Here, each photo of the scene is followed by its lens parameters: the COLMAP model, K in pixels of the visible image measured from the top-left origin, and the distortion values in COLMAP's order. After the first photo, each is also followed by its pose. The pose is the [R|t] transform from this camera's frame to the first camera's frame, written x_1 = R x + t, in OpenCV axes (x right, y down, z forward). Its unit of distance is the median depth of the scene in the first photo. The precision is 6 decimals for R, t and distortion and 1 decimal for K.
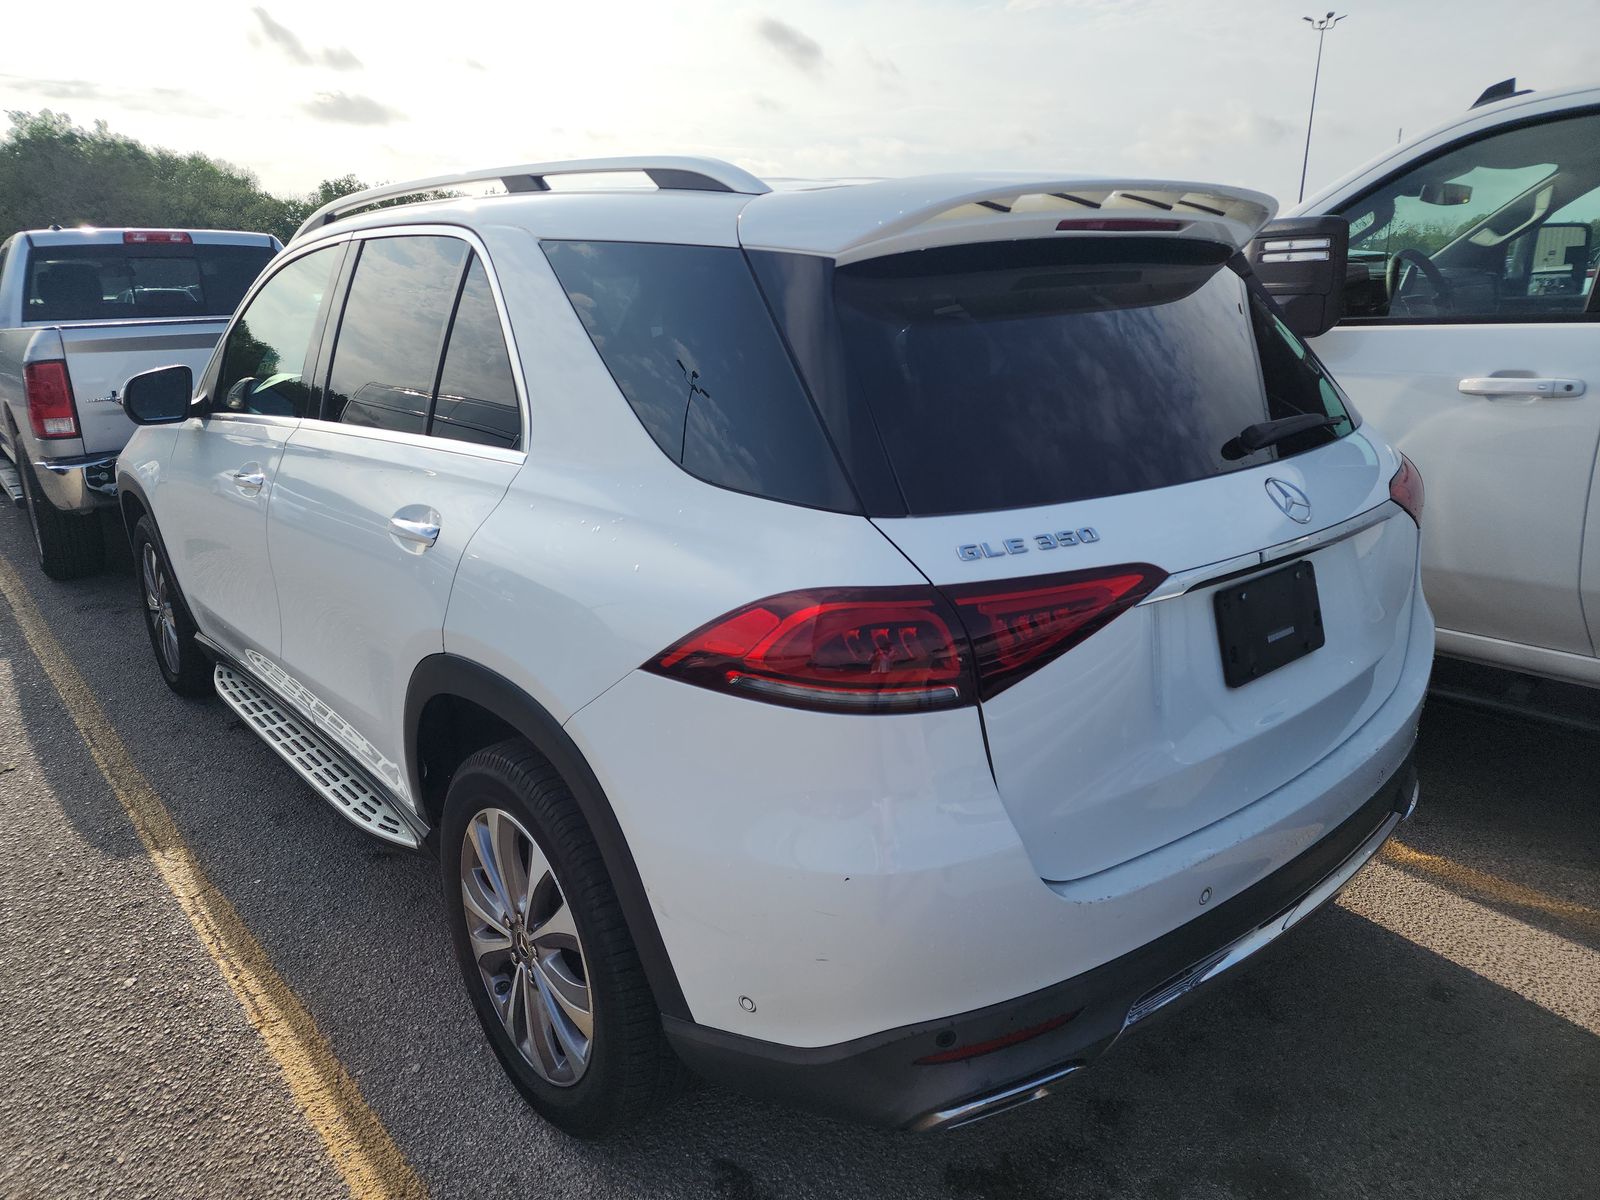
lens RADIAL K [[1076.2, 0, 793.9], [0, 1076.2, 661.3], [0, 0, 1]] dist [0.080585, -0.119199]
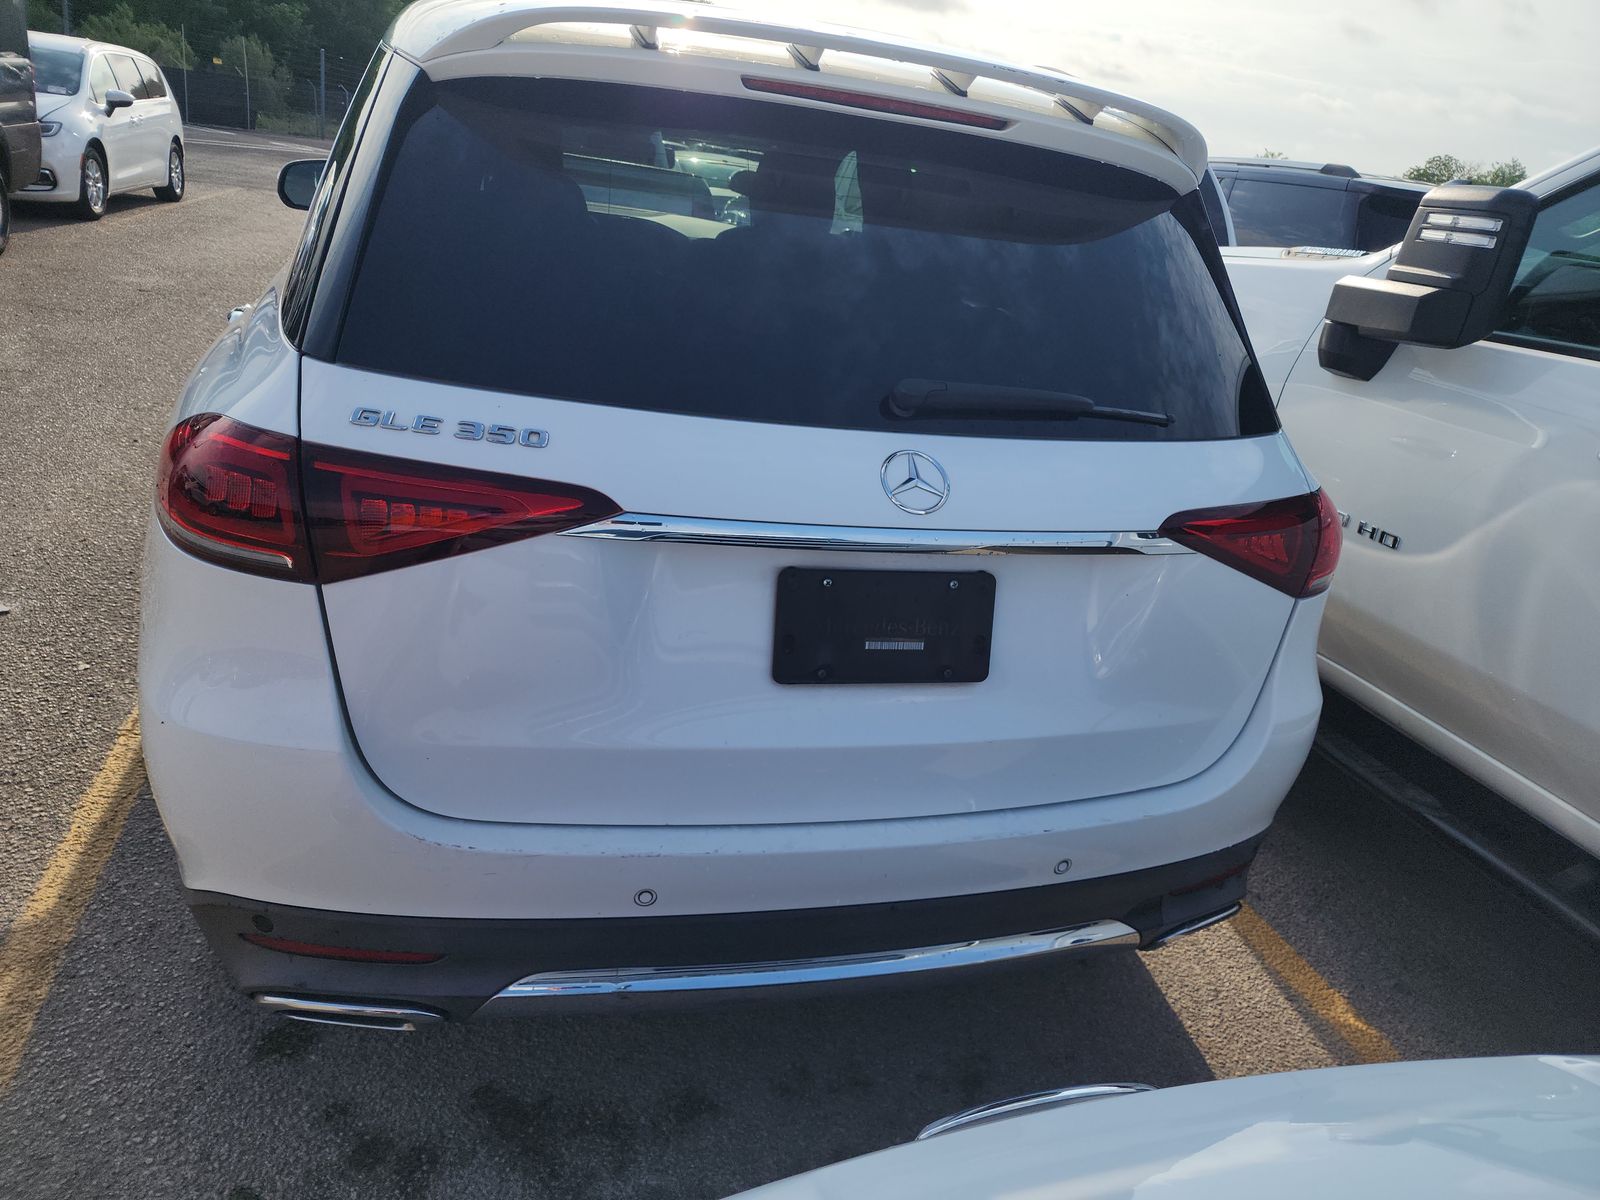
lens RADIAL K [[1081.6, 0, 799.9], [0, 1081.6, 677.1], [0, 0, 1]] dist [0.003342, 0.000403]
pose [[0.904447, 0.304963, -0.298285, 0.568622], [-0.277762, 0.951705, 0.130793, -0.079241], [0.323767, -0.035443, 0.945473, 0.197019]]
